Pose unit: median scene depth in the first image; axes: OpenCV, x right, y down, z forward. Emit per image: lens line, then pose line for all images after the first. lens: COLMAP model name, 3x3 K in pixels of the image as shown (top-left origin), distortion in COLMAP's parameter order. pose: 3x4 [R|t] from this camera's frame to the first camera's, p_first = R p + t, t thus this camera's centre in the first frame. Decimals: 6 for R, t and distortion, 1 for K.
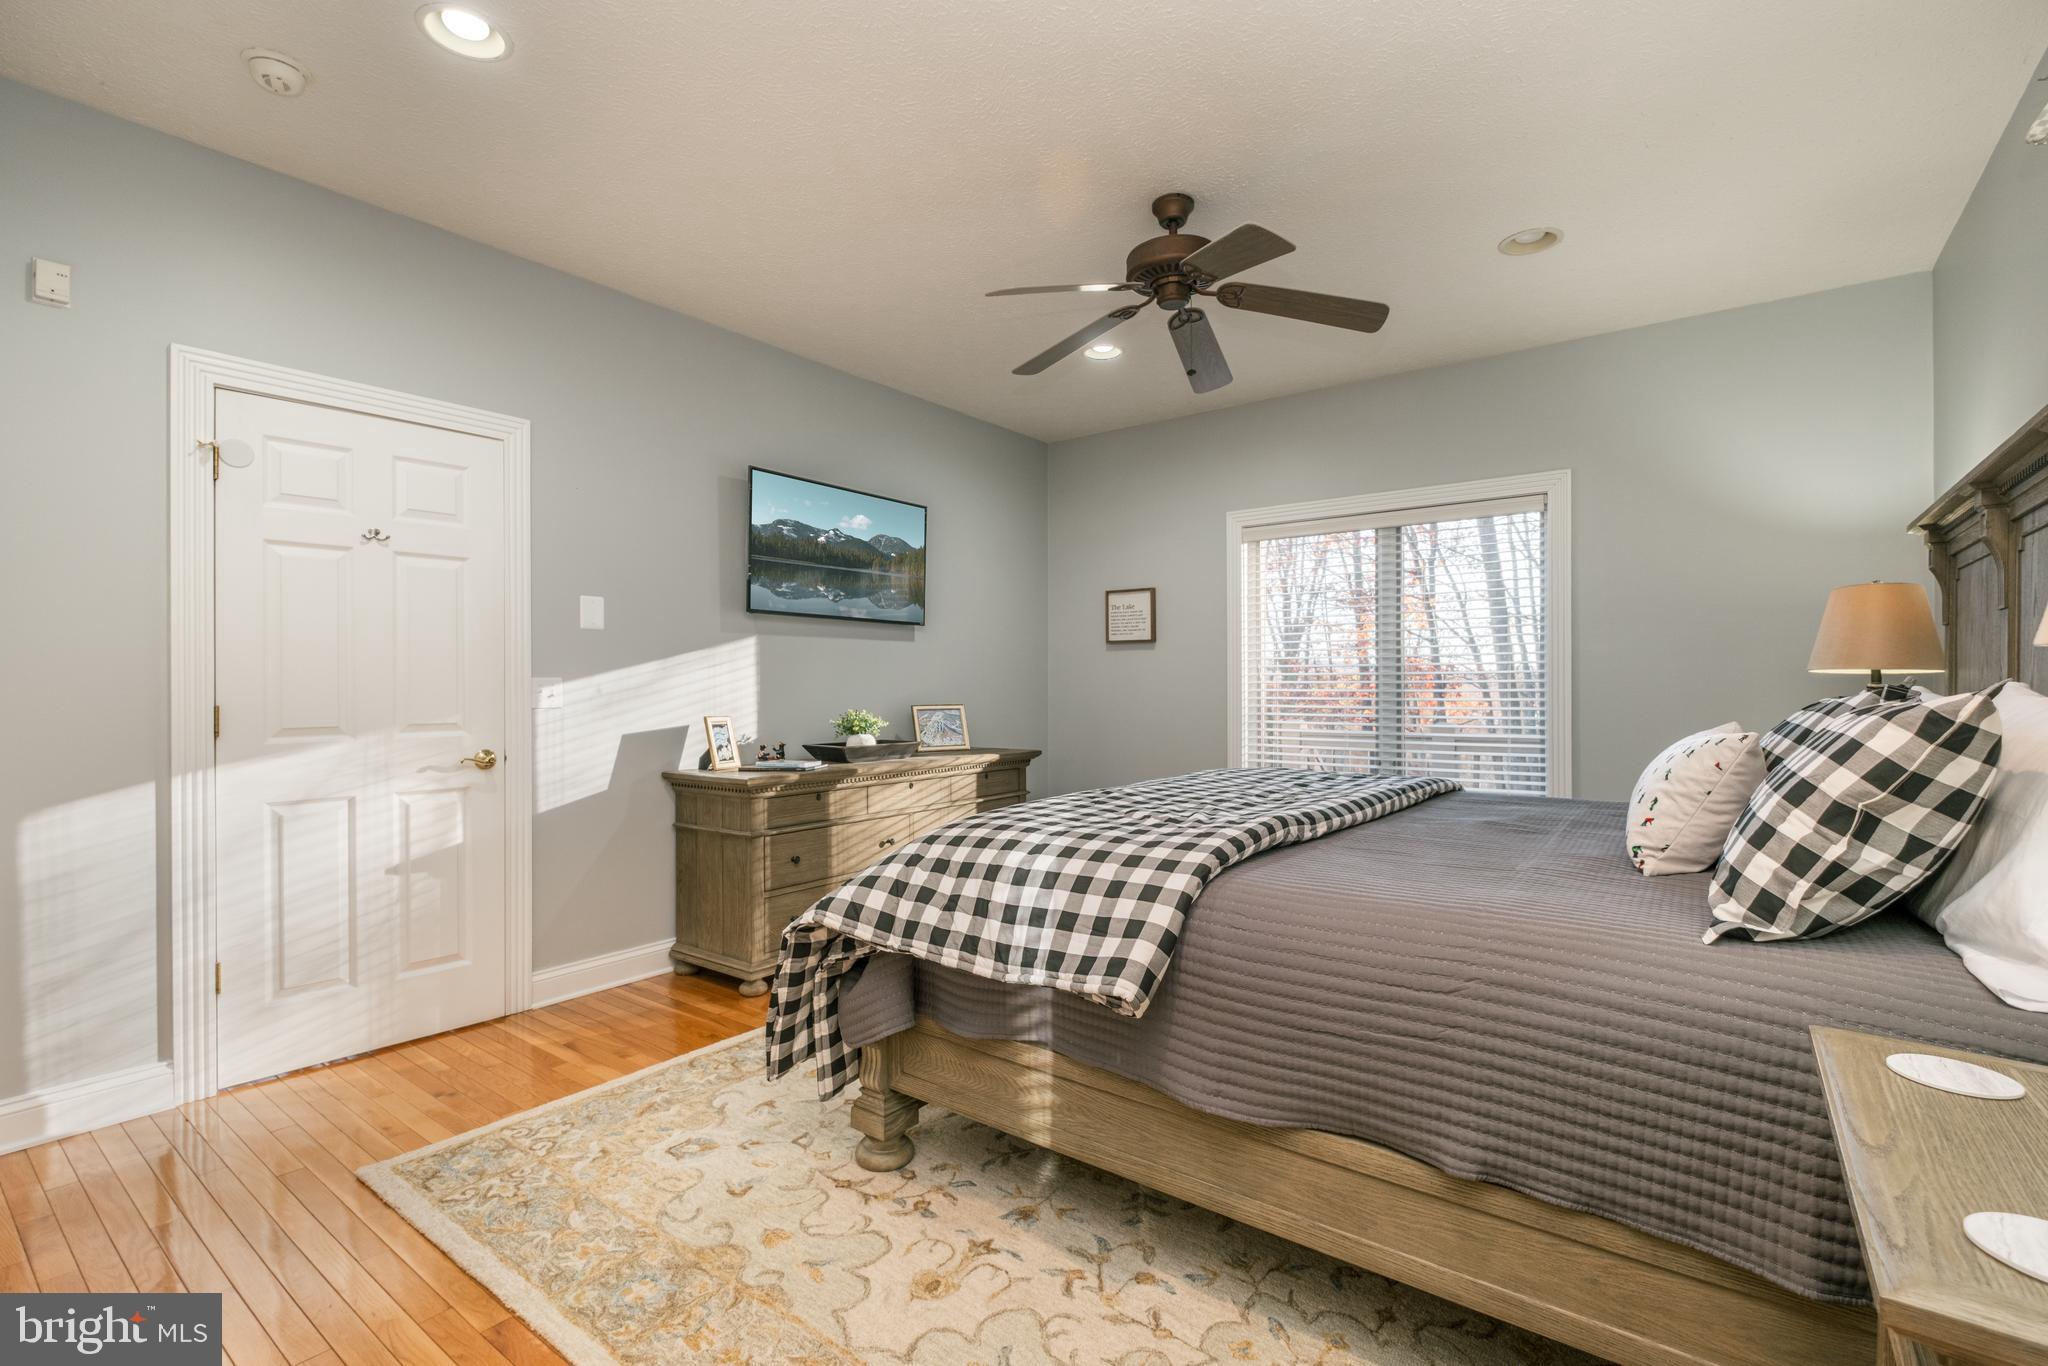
lens RADIAL K [[900.7, 0, 1028.3], [0, 900.7, 703.1], [0, 0, 1]] dist [0.015413, -0.009750]
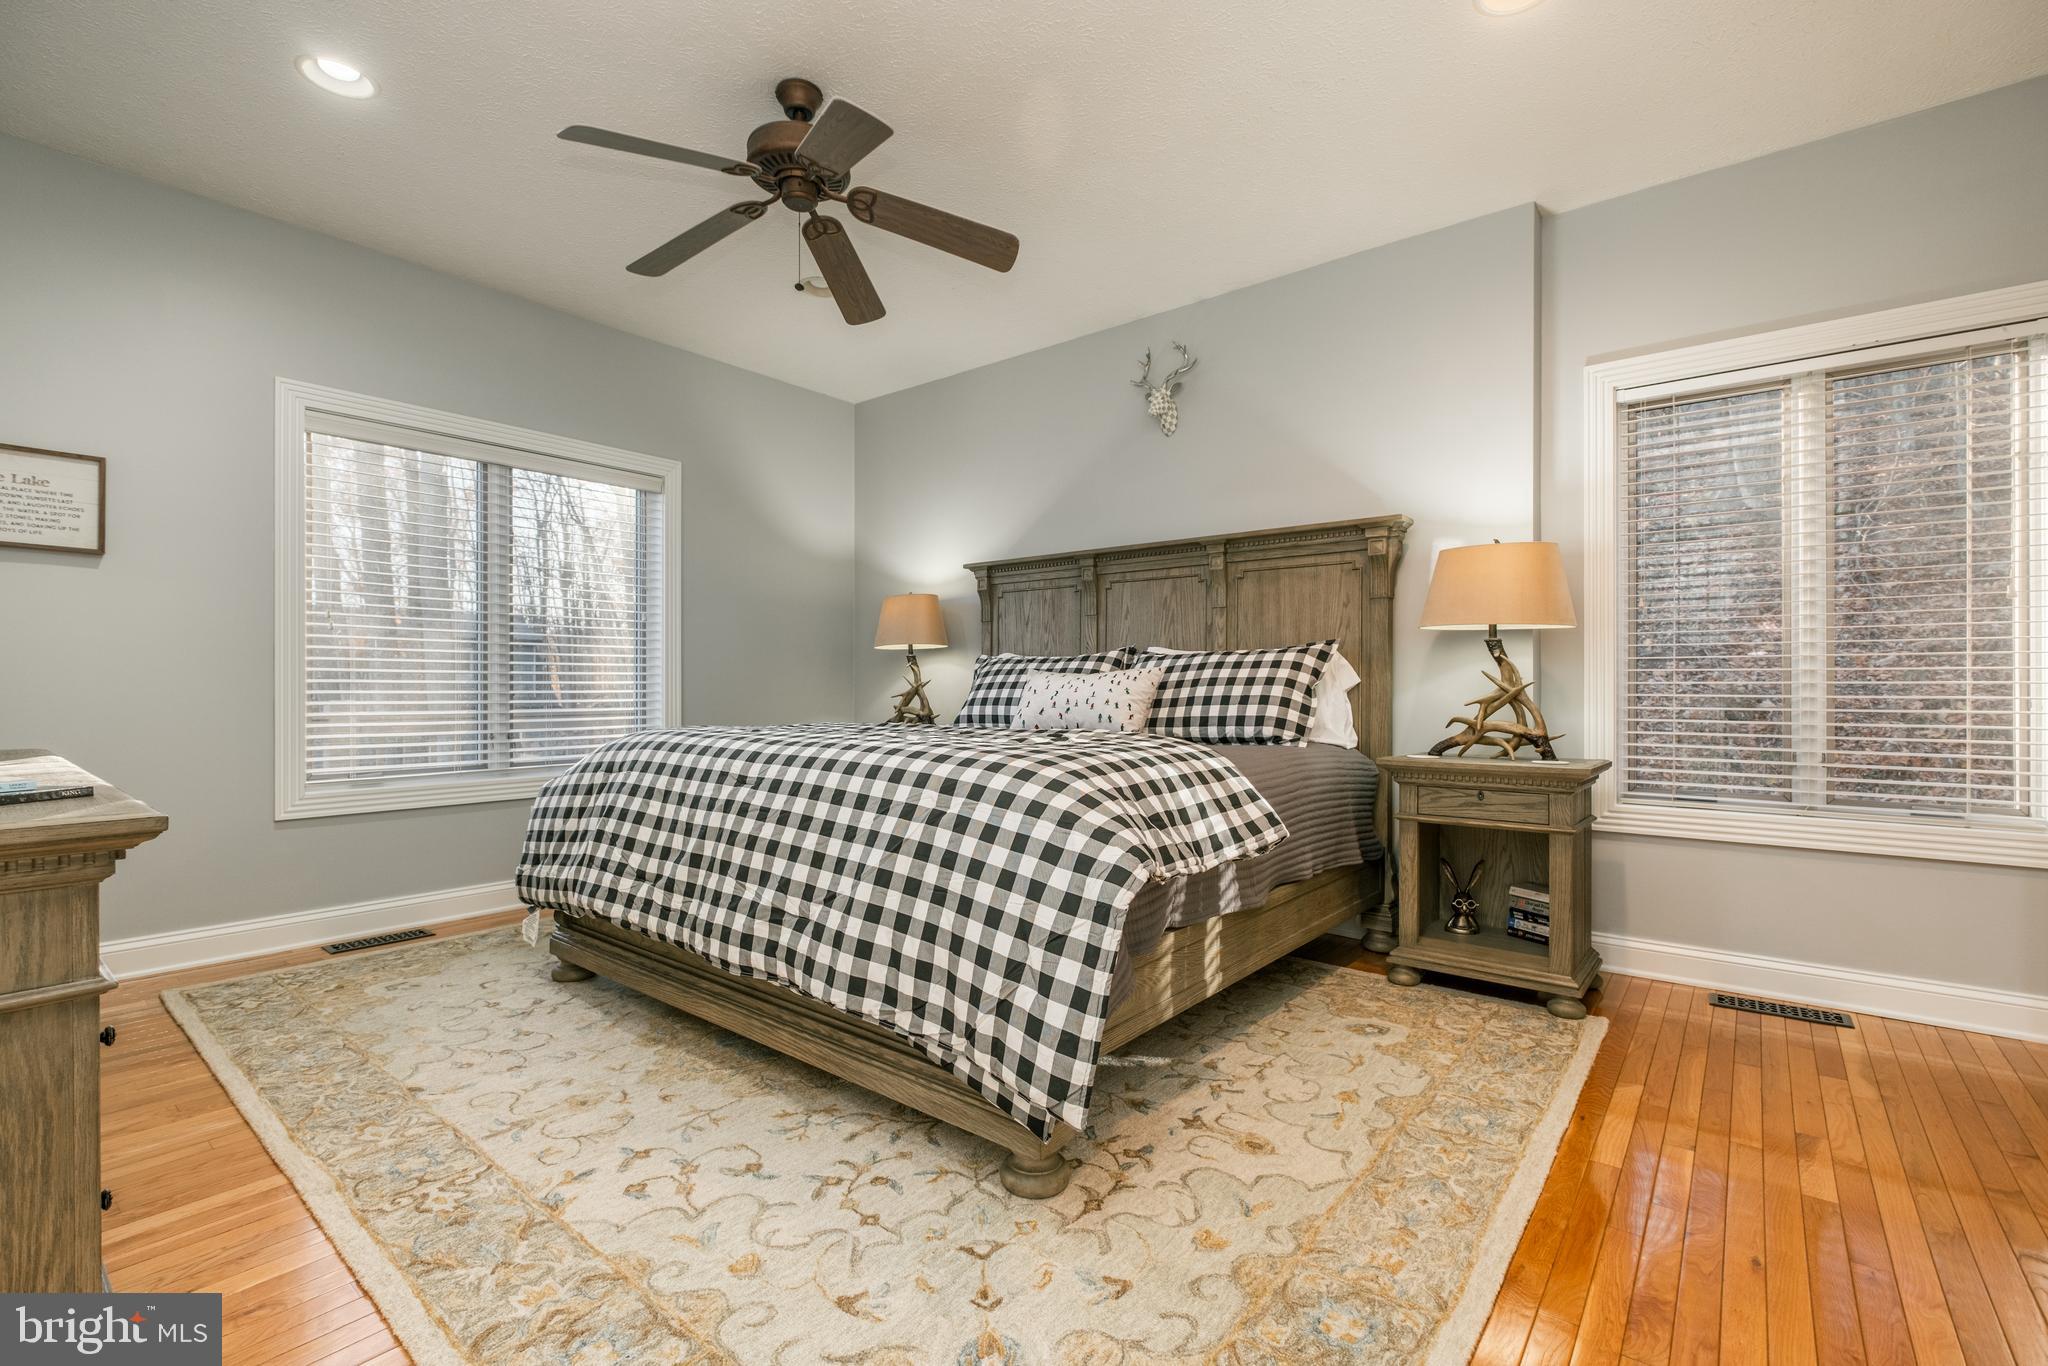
lens RADIAL K [[900.7, 0, 1028.3], [0, 900.7, 703.1], [0, 0, 1]] dist [0.015413, -0.009750]
pose [[0.042365, -0.016640, 0.998964, -0.993131], [0.017635, 0.999718, 0.015905, 0.064258], [-0.998947, 0.016943, 0.042647, 0.995714]]
